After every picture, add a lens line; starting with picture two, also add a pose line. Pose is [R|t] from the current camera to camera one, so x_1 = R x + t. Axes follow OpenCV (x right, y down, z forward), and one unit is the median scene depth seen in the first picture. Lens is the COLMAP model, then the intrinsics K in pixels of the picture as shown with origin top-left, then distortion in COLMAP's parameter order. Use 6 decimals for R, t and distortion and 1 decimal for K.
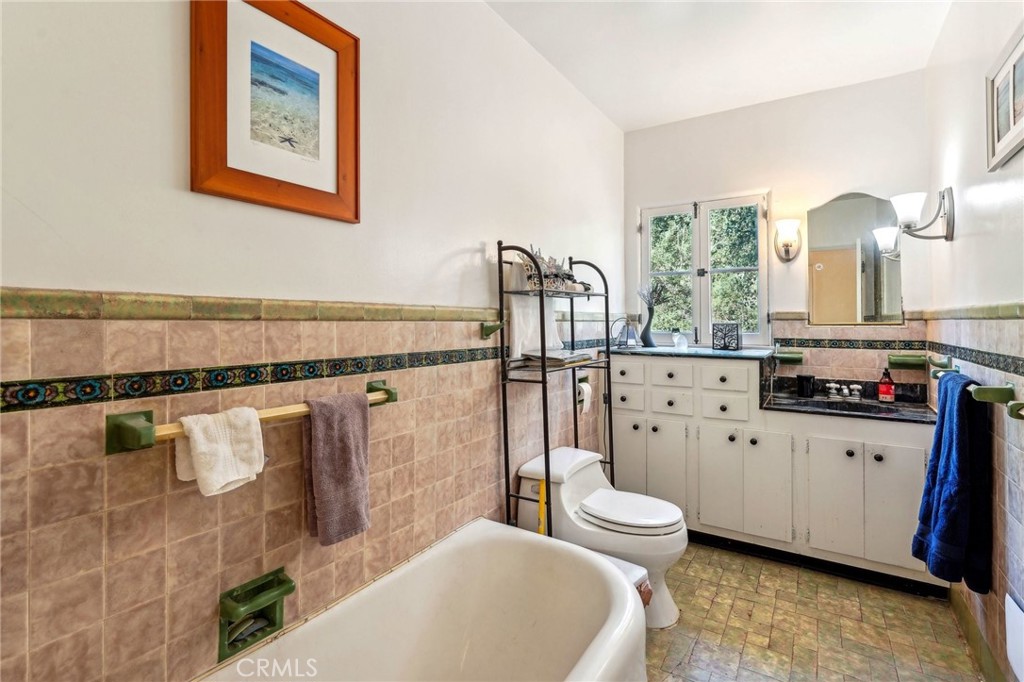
lens RADIAL K [[478.9, 0, 513.1], [0, 478.9, 315.8], [0, 0, 1]] dist [-0.003556, -0.002444]
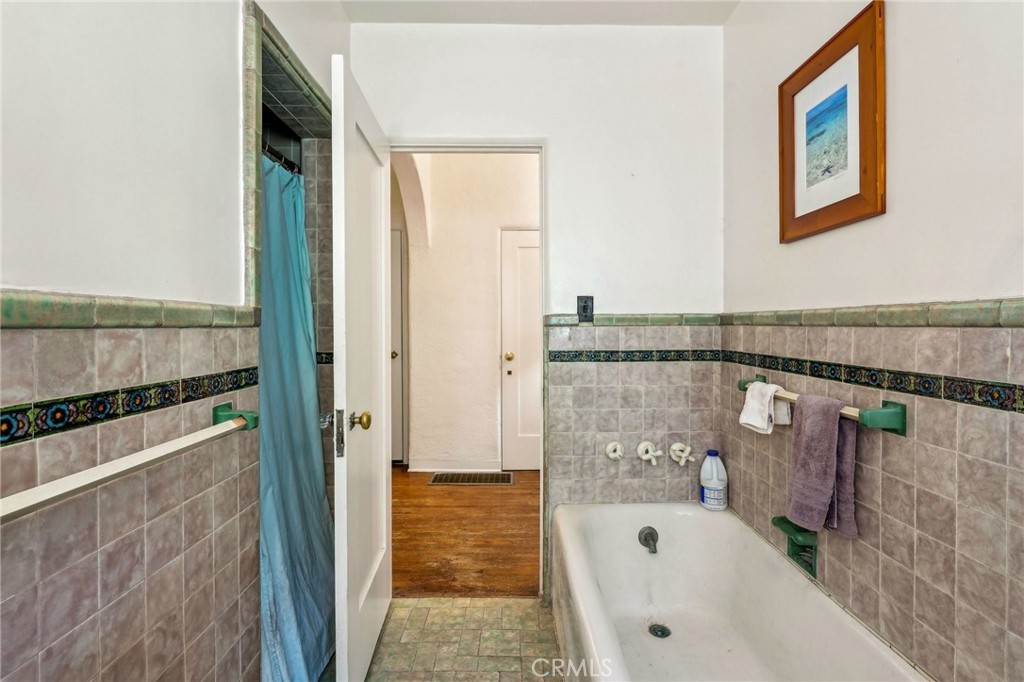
lens RADIAL K [[478.9, 0, 511.1], [0, 478.9, 334.6], [0, 0, 1]] dist [-0.003556, -0.002444]
pose [[-0.835021, 0.013129, -0.550061, 0.750148], [0.009151, 0.999908, 0.009974, 0.010780], [0.550142, 0.003295, -0.835065, 1.441887]]
